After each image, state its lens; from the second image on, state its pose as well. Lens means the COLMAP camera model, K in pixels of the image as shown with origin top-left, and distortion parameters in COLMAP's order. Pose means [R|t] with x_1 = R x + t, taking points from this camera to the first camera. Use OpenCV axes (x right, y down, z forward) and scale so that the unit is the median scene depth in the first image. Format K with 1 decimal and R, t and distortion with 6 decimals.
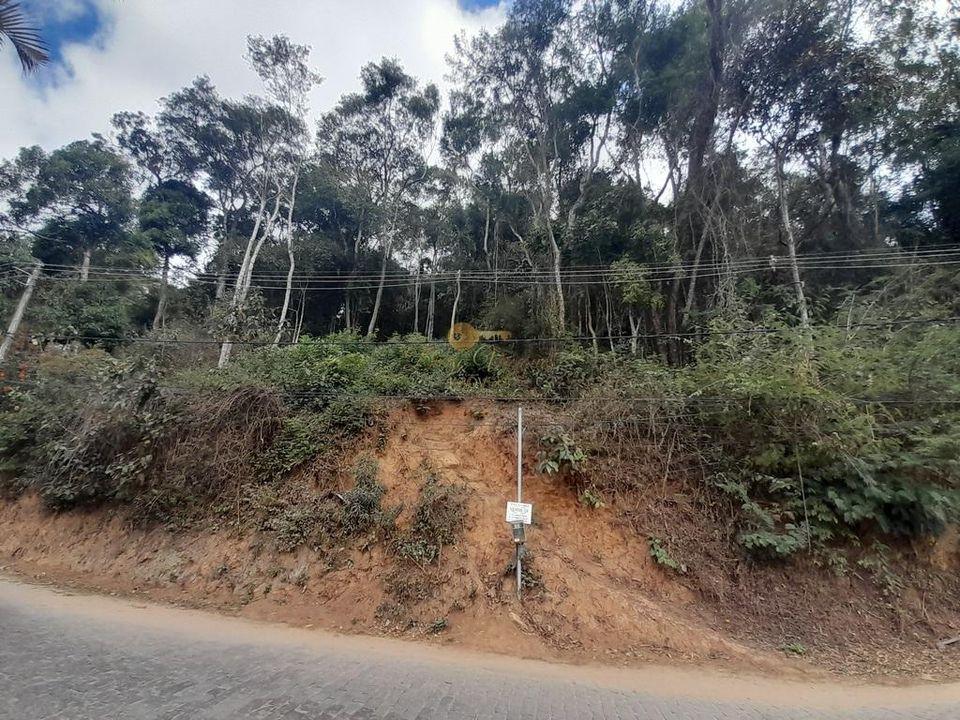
lens RADIAL K [[376.3, 0, 476.3], [0, 376.3, 364.1], [0, 0, 1]] dist [0.020747, -0.015825]
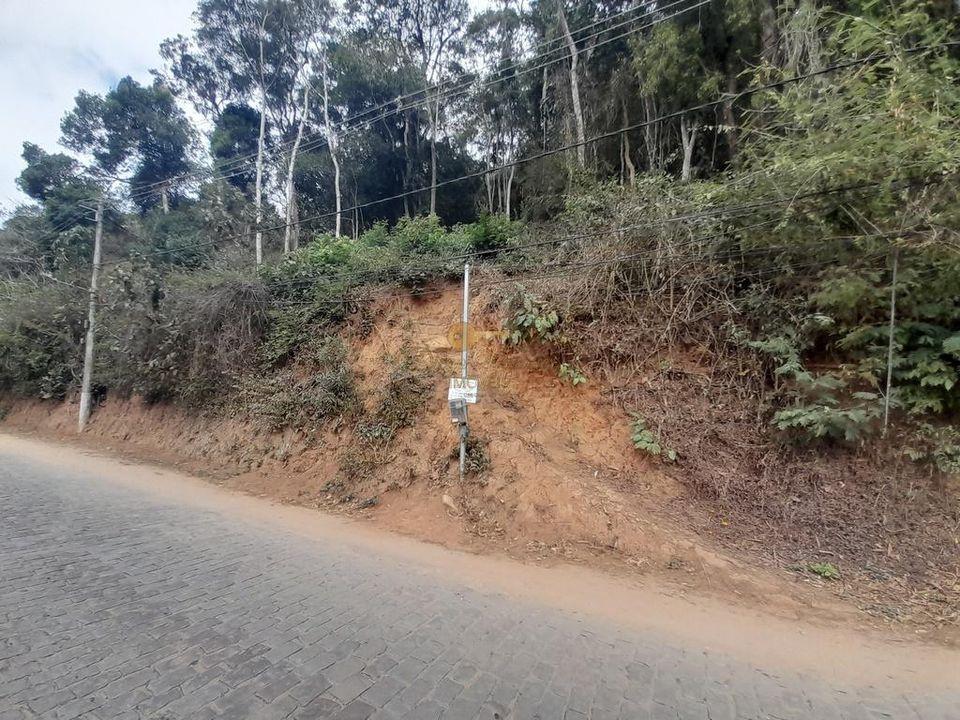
lens RADIAL K [[376.3, 0, 476.3], [0, 376.3, 364.1], [0, 0, 1]] dist [0.020747, -0.015825]
pose [[0.953771, -0.044044, -0.297289, 0.354075], [0.113413, 0.968811, 0.220325, 0.144021], [0.278312, -0.243857, 0.929019, 0.228151]]
